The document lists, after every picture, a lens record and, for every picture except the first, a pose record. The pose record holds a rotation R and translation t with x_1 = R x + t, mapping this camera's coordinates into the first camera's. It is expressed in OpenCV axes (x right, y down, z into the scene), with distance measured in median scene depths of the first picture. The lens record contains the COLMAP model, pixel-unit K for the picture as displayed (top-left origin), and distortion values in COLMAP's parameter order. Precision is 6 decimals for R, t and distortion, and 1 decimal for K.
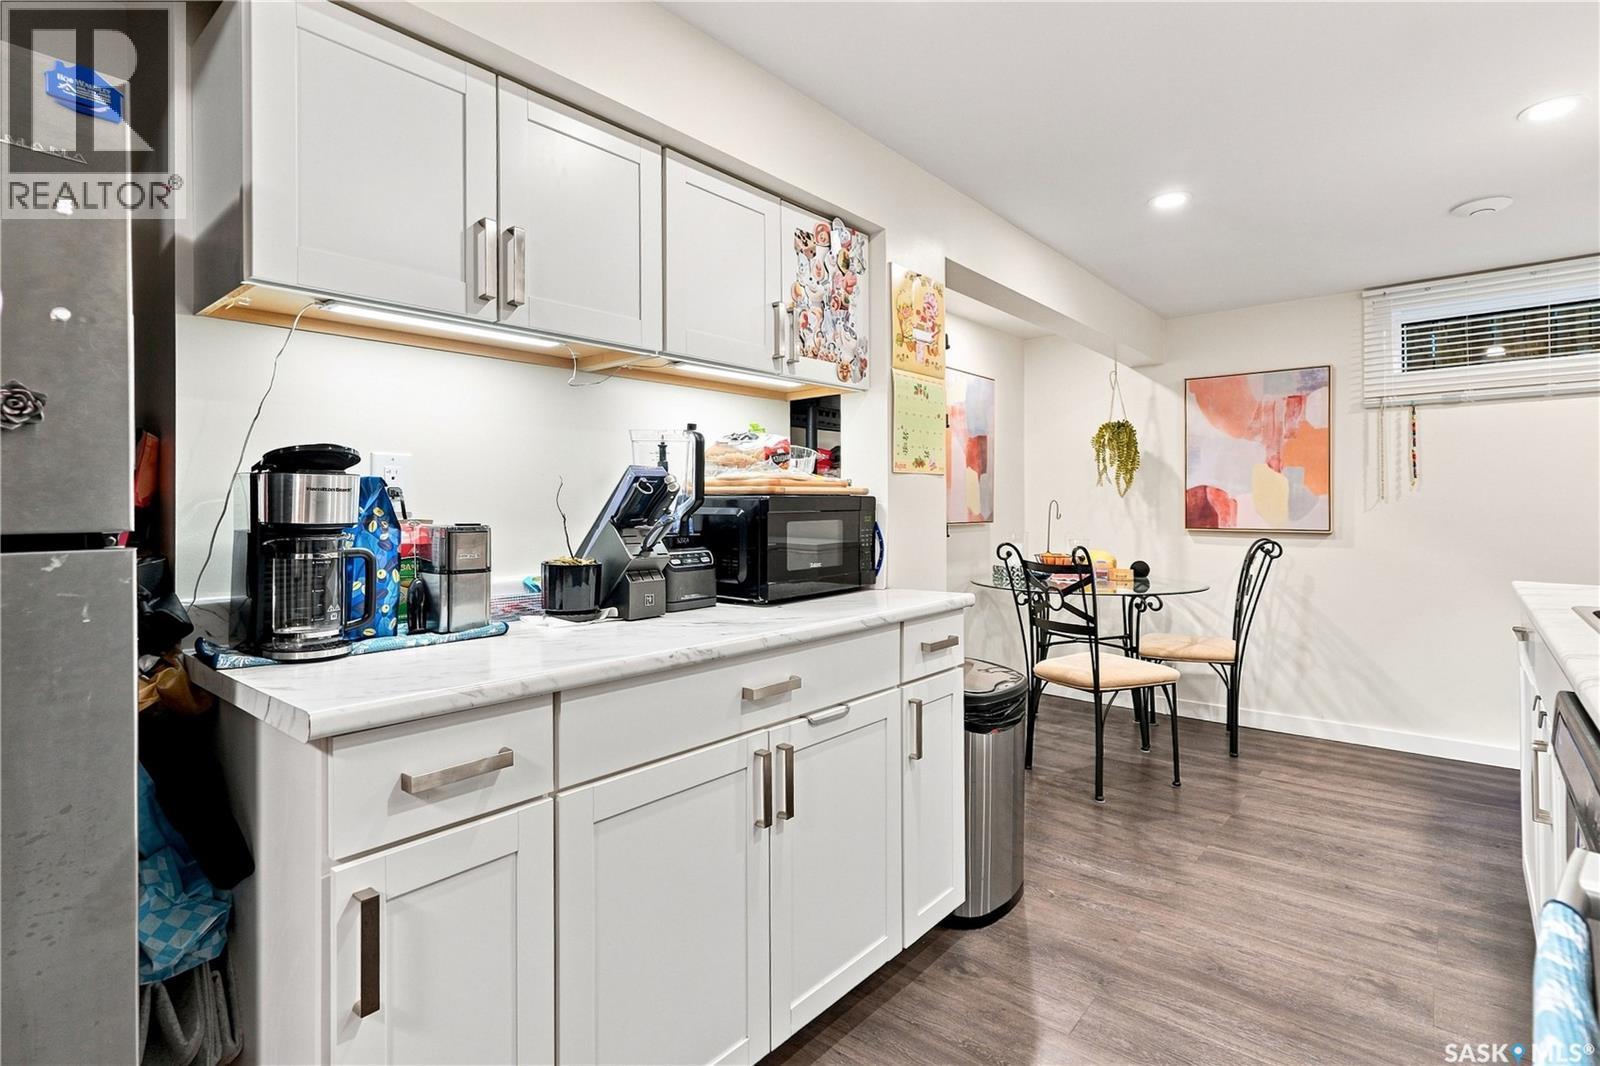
lens RADIAL K [[783.3, 0, 794.4], [0, 783.3, 499.8], [0, 0, 1]] dist [-0.000072, 0.000364]
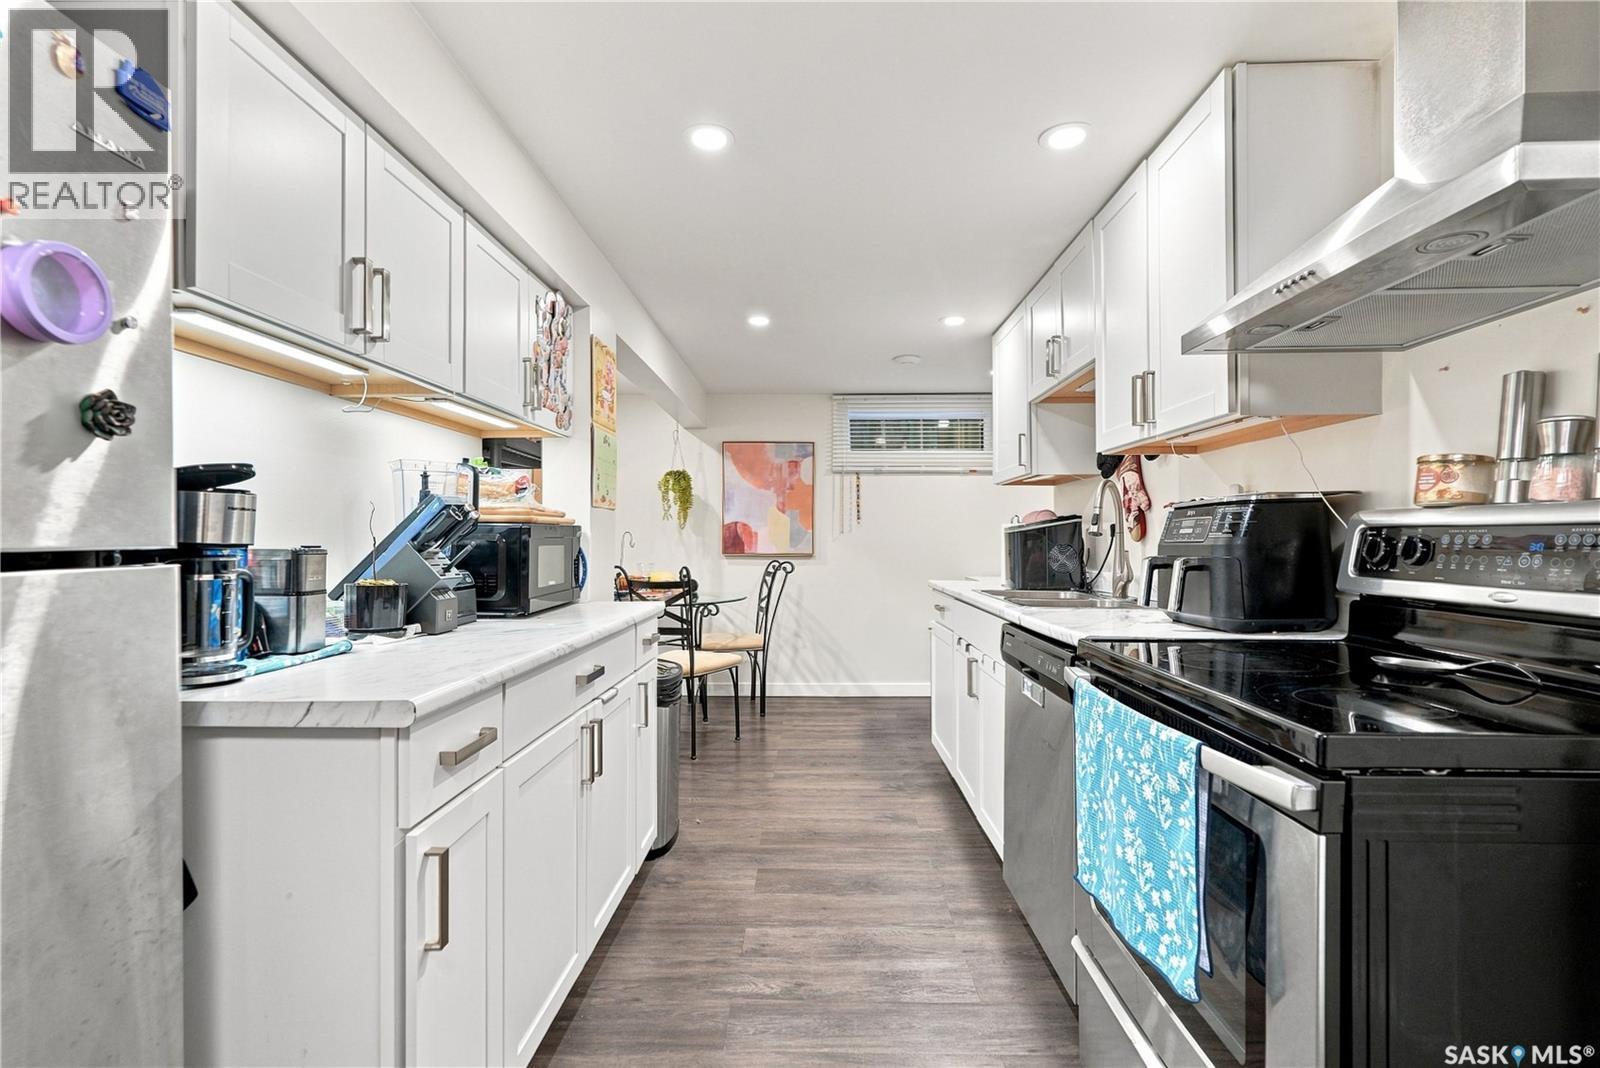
lens RADIAL K [[732.2, 0, 806.1], [0, 732.2, 531.3], [0, 0, 1]] dist [0.001135, 0.000232]
pose [[0.771466, 0.011194, 0.636172, -0.213647], [-0.009893, 0.999935, -0.005599, 0.004328], [-0.636194, -0.001974, 0.771527, -0.057716]]
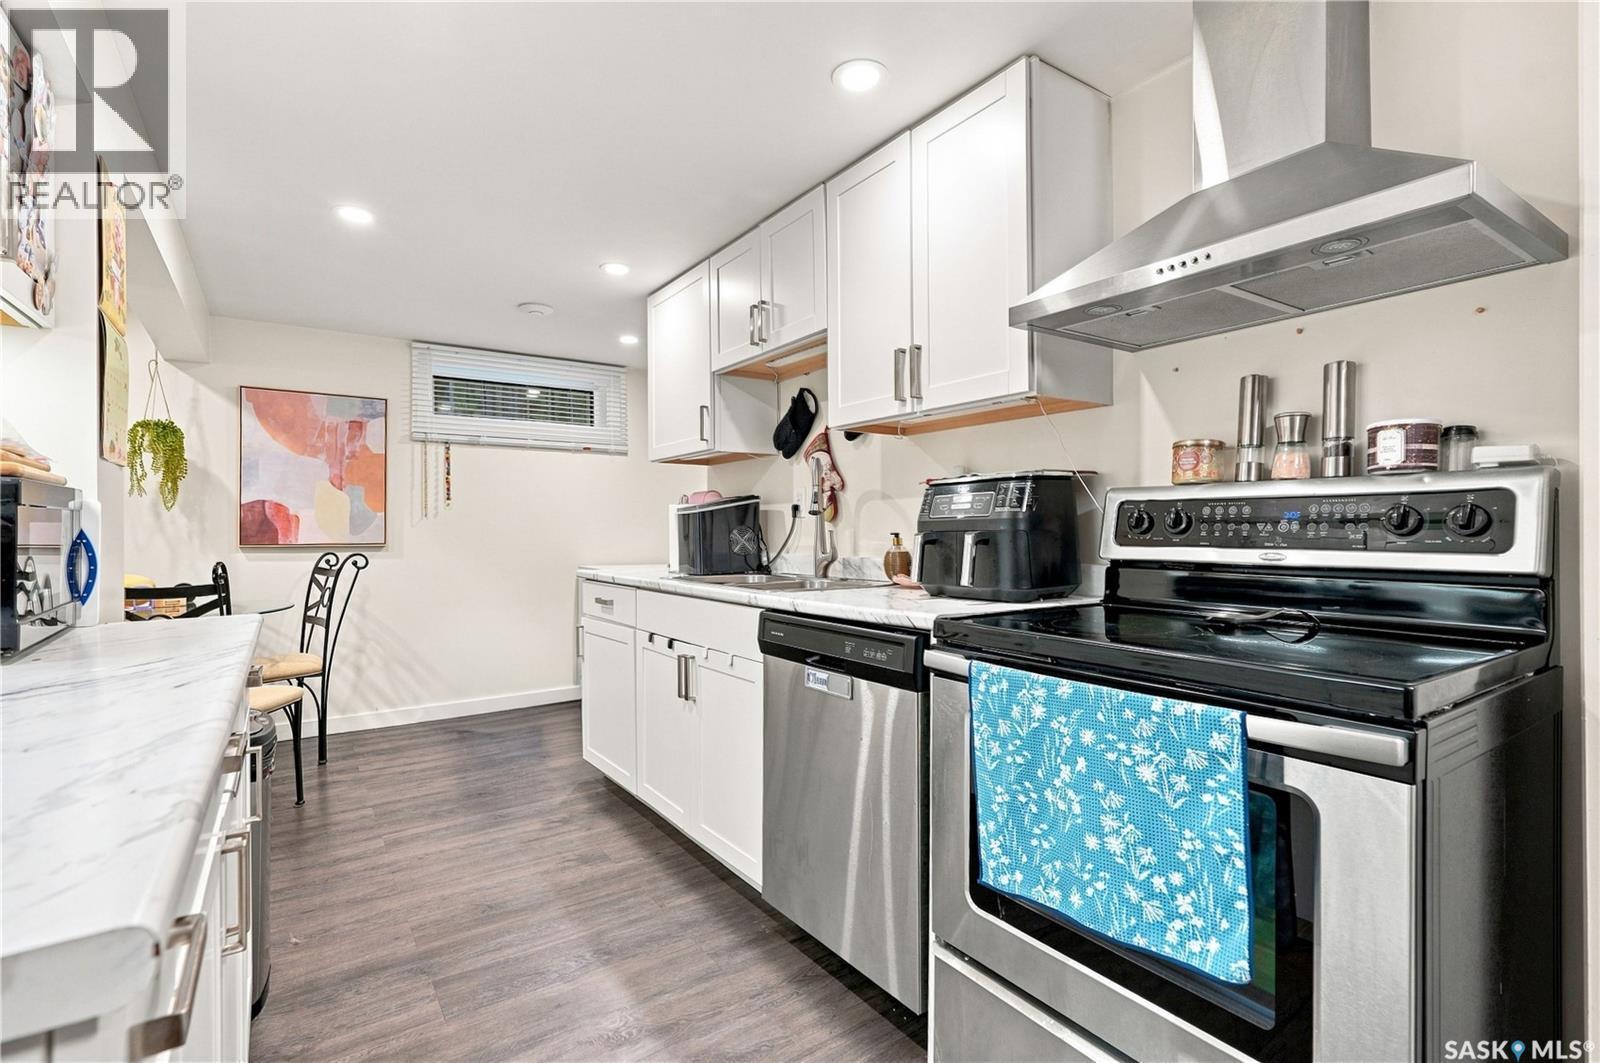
lens RADIAL K [[748.6, 0, 799.7], [0, 748.6, 528.3], [0, 0, 1]] dist [-0.002476, 0.000053]
pose [[0.257267, 0.004125, 0.966331, -0.224511], [-0.006640, 0.999975, -0.002500, 0.016166], [-0.966317, -0.005773, 0.257288, 0.140774]]
